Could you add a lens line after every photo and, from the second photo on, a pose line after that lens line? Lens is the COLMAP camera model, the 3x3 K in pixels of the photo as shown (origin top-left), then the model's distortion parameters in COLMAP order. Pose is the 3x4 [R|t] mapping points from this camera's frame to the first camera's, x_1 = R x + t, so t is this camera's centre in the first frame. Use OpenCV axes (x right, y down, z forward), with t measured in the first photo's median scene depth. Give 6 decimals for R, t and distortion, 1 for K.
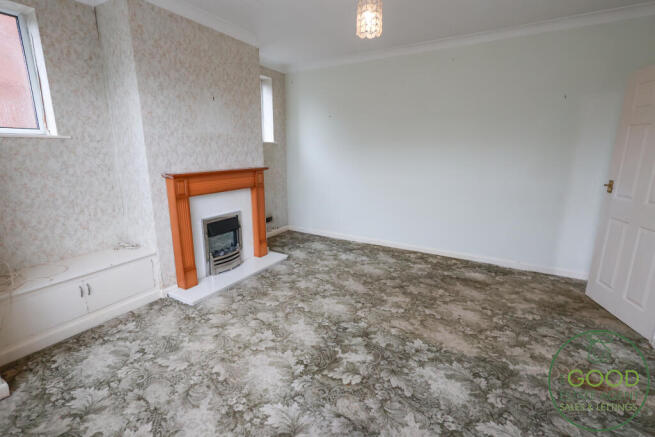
lens RADIAL K [[302.5, 0, 325.1], [0, 302.5, 216.0], [0, 0, 1]] dist [-0.001148, 0.000016]
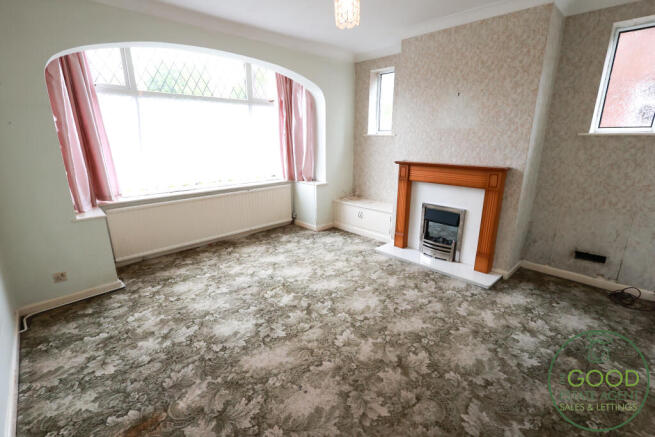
lens RADIAL K [[302.5, 0, 327.5], [0, 302.5, 221.4], [0, 0, 1]] dist [-0.001148, 0.000016]
pose [[-0.275798, 0.260614, -0.925211, 0.979877], [-0.206413, 0.924030, 0.321811, -0.271024], [0.938791, 0.279731, -0.201052, 1.082308]]
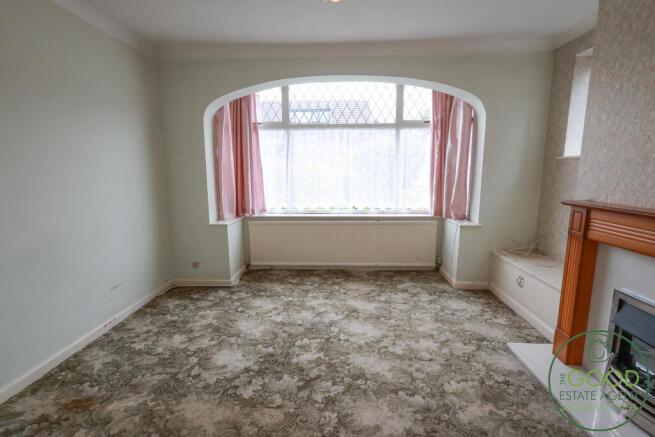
lens RADIAL K [[302.5, 0, 326.4], [0, 302.5, 216.8], [0, 0, 1]] dist [-0.001148, 0.000016]
pose [[-0.888544, 0.074632, -0.452681, 0.396419], [-0.095489, 0.934990, 0.341578, -0.309250], [0.448745, 0.346733, -0.823653, 1.405588]]
